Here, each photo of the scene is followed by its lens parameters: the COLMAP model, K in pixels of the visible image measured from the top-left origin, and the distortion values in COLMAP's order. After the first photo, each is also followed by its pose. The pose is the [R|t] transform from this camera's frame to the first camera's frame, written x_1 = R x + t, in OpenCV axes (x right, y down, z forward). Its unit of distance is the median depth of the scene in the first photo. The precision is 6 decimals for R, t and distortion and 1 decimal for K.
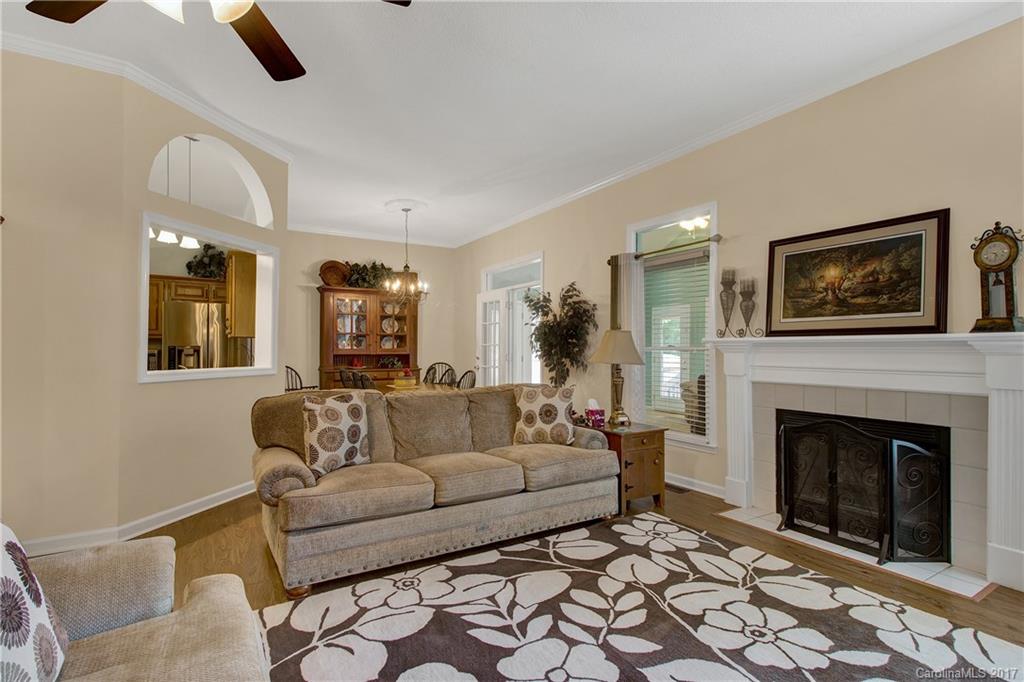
lens RADIAL K [[495.7, 0, 505.3], [0, 495.7, 352.0], [0, 0, 1]] dist [-0.004945, -0.006161]
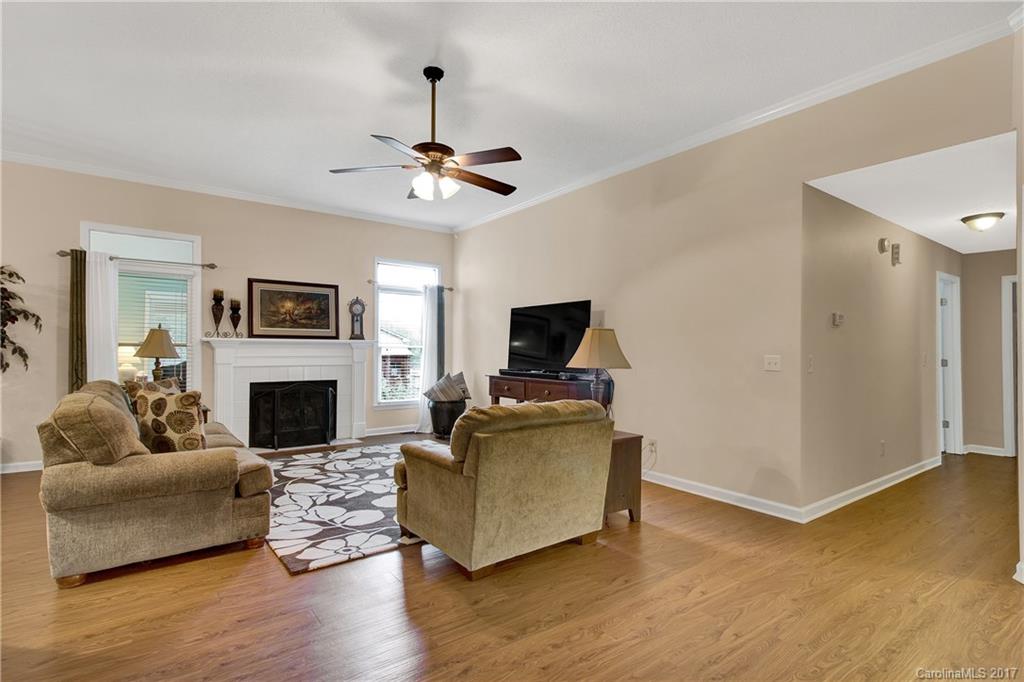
lens RADIAL K [[495.7, 0, 517.6], [0, 495.7, 346.2], [0, 0, 1]] dist [-0.004945, -0.006161]
pose [[-0.119437, 0.005526, 0.992826, -1.487588], [0.000161, 0.999985, -0.005547, 0.005043], [-0.992842, -0.000503, -0.119436, 0.437891]]
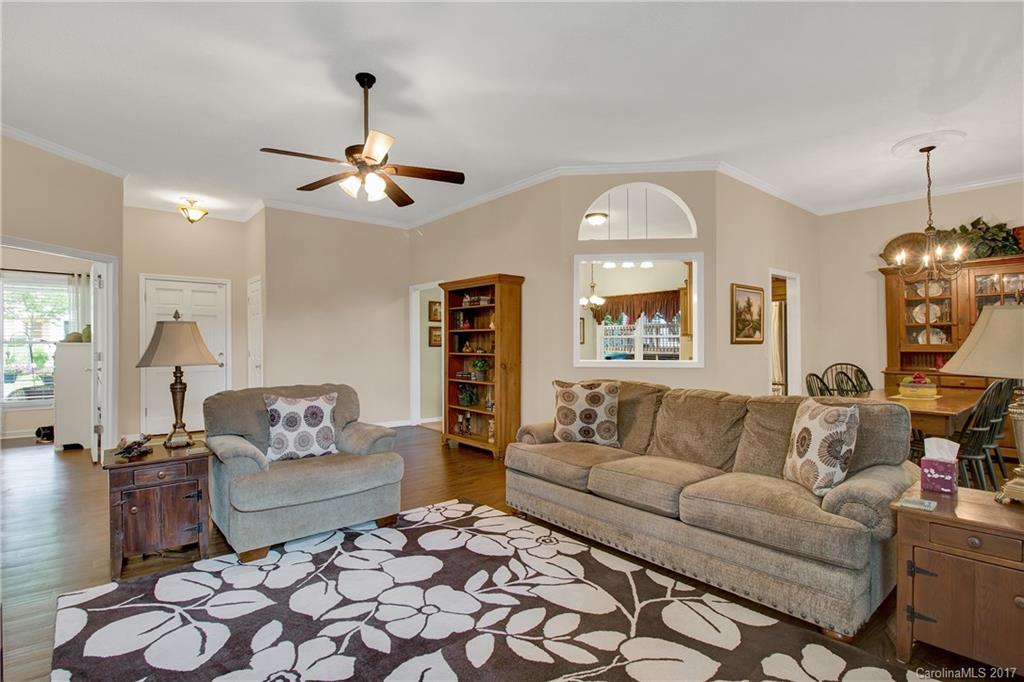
lens RADIAL K [[495.7, 0, 504.2], [0, 495.7, 344.8], [0, 0, 1]] dist [-0.004945, -0.006161]
pose [[0.148562, 0.000368, -0.988903, 0.881252], [-0.004785, 0.999988, -0.000347, -0.006837], [0.988891, 0.004784, 0.148562, 0.644114]]
